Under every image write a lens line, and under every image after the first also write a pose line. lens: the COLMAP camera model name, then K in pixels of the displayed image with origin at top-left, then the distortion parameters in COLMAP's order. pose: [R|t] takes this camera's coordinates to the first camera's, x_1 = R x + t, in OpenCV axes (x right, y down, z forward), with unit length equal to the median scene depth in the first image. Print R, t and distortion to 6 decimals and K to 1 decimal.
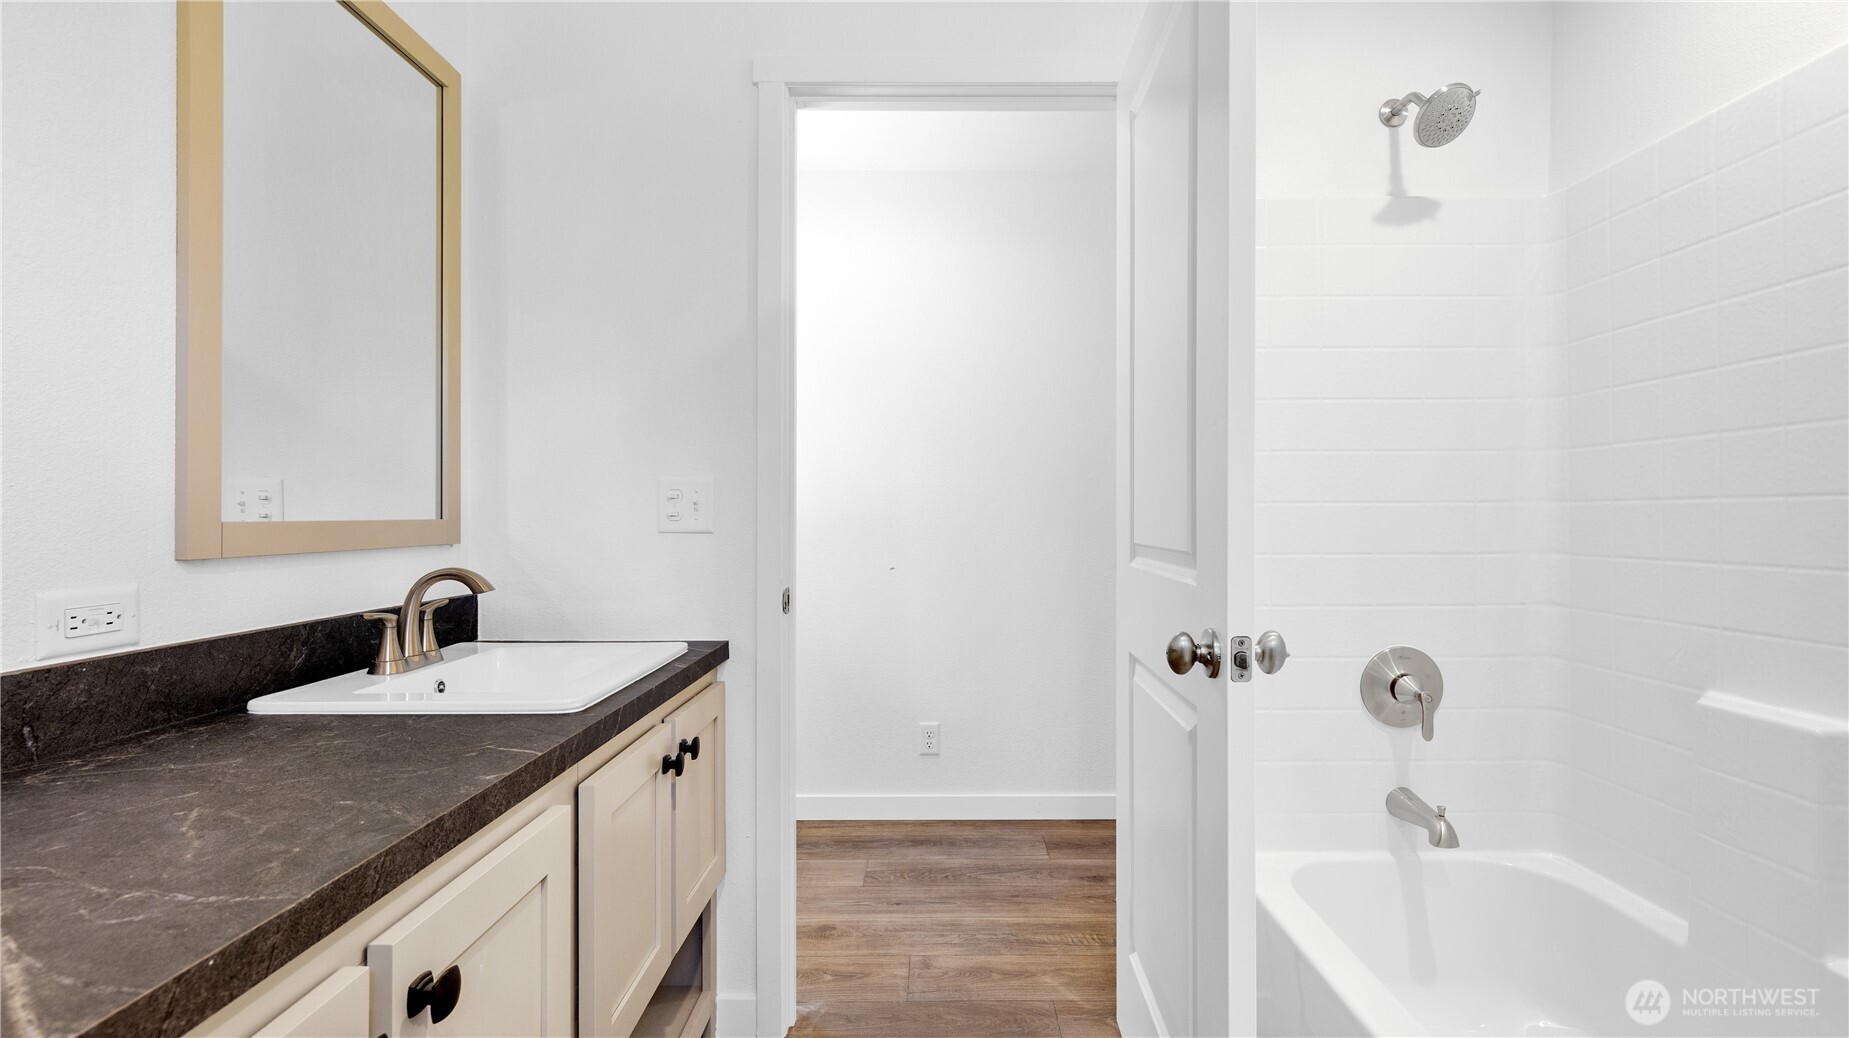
lens RADIAL K [[831.1, 0, 936.1], [0, 831.1, 514.6], [0, 0, 1]] dist [0.004554, -0.000463]
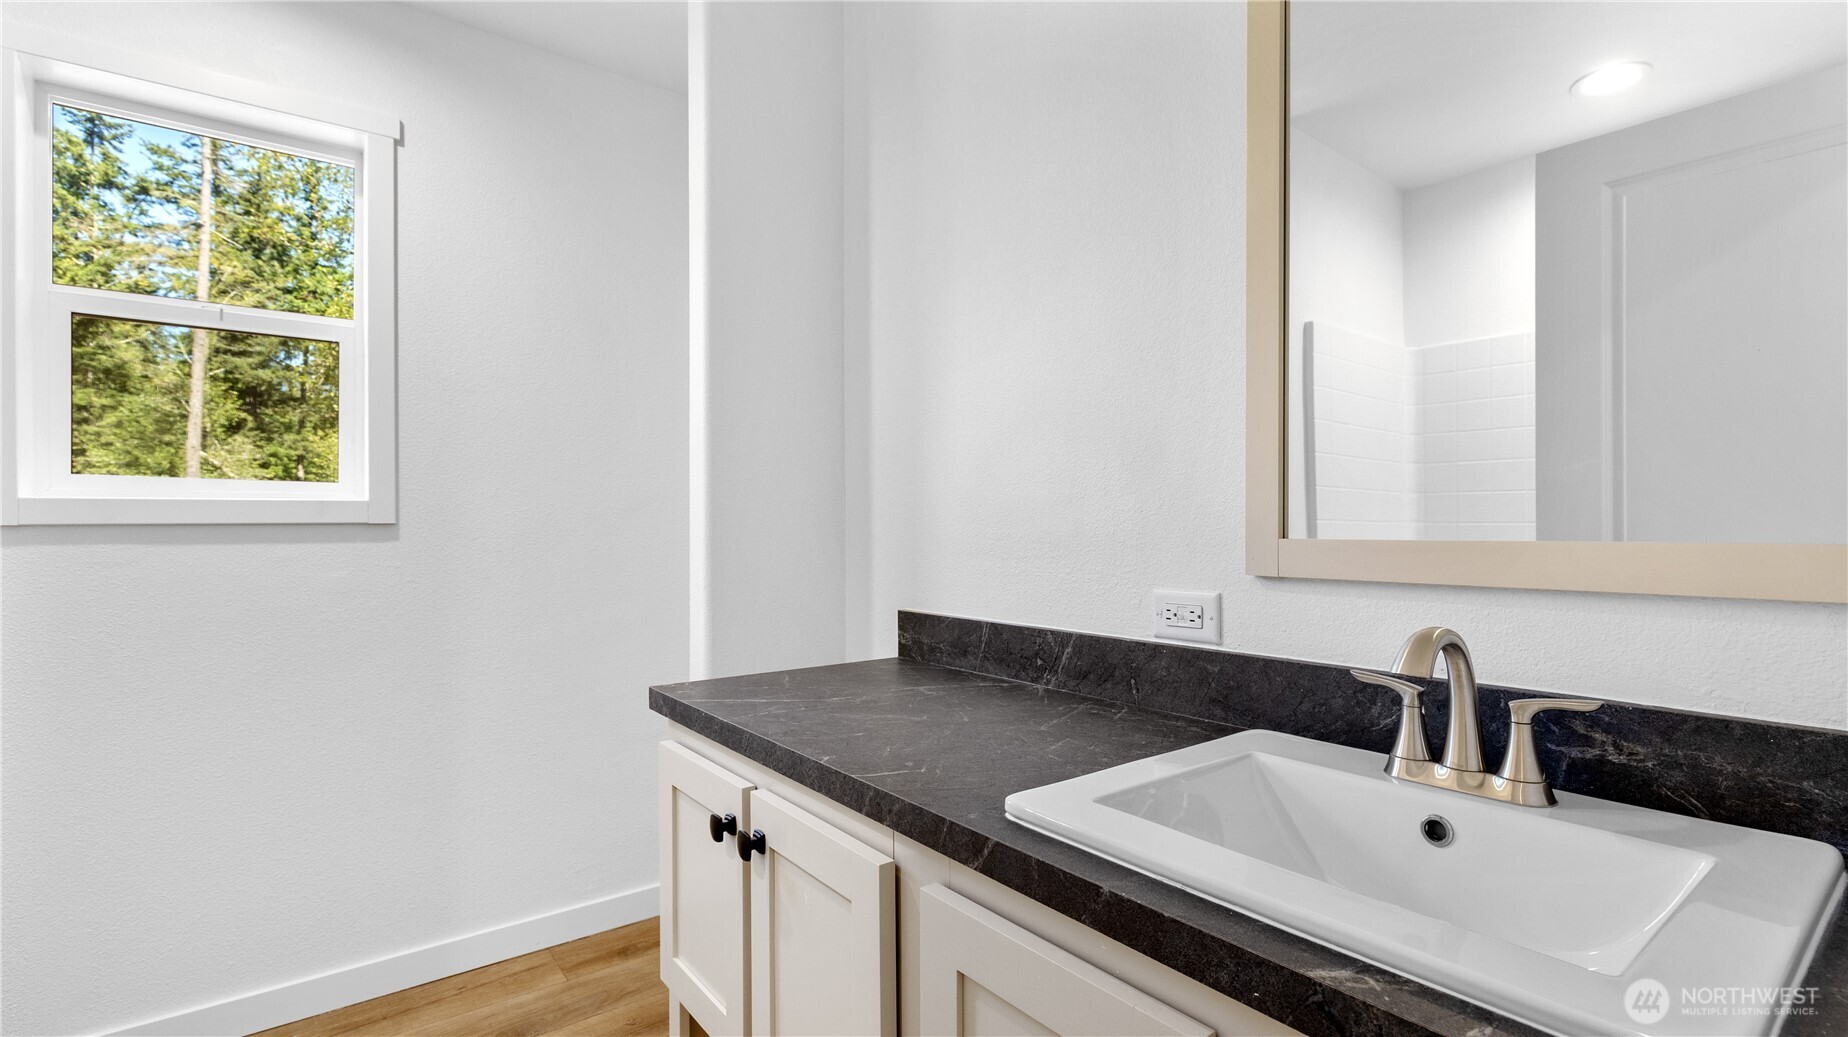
lens RADIAL K [[830.7, 0, 935.5], [0, 830.7, 514.1], [0, 0, 1]] dist [0.004554, -0.000463]
pose [[-0.794043, -0.004417, -0.607846, 0.047061], [0.006234, 0.999862, -0.015409, -0.009302], [0.607830, -0.016025, -0.793906, 1.670517]]
